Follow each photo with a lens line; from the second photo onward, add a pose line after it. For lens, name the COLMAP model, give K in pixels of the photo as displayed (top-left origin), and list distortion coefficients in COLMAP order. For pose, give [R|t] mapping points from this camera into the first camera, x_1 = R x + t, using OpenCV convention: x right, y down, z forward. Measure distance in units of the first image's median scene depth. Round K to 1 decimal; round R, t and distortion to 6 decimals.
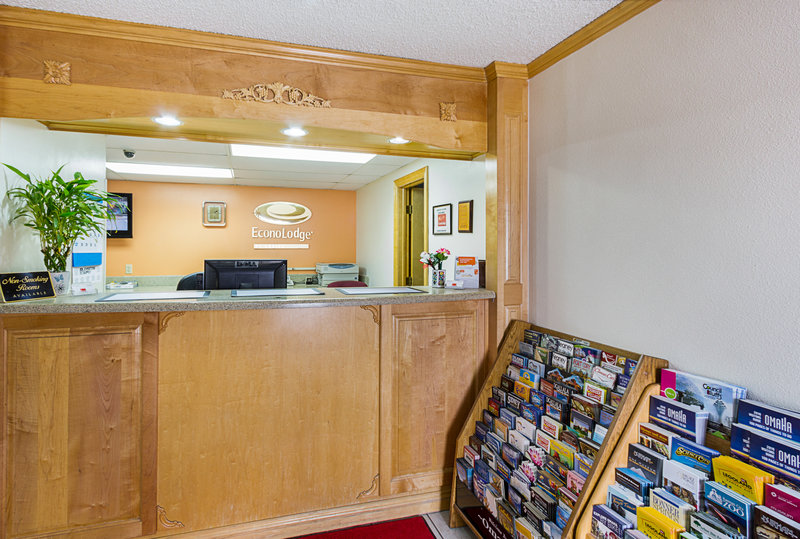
lens RADIAL K [[392.5, 0, 359.9], [0, 392.5, 247.4], [0, 0, 1]] dist [0.001756, 0.000505]
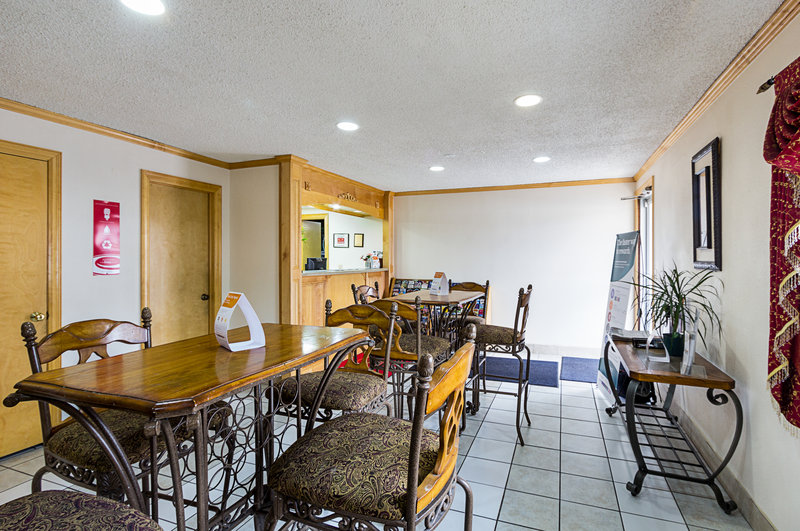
lens RADIAL K [[399.7, 0, 410.2], [0, 399.7, 261.0], [0, 0, 1]] dist [0.000595, 0.000005]
pose [[0.600562, -0.007684, 0.799541, -1.876875], [-0.004039, 0.999912, 0.012644, 0.017608], [-0.799568, -0.010823, 0.600479, -0.906222]]
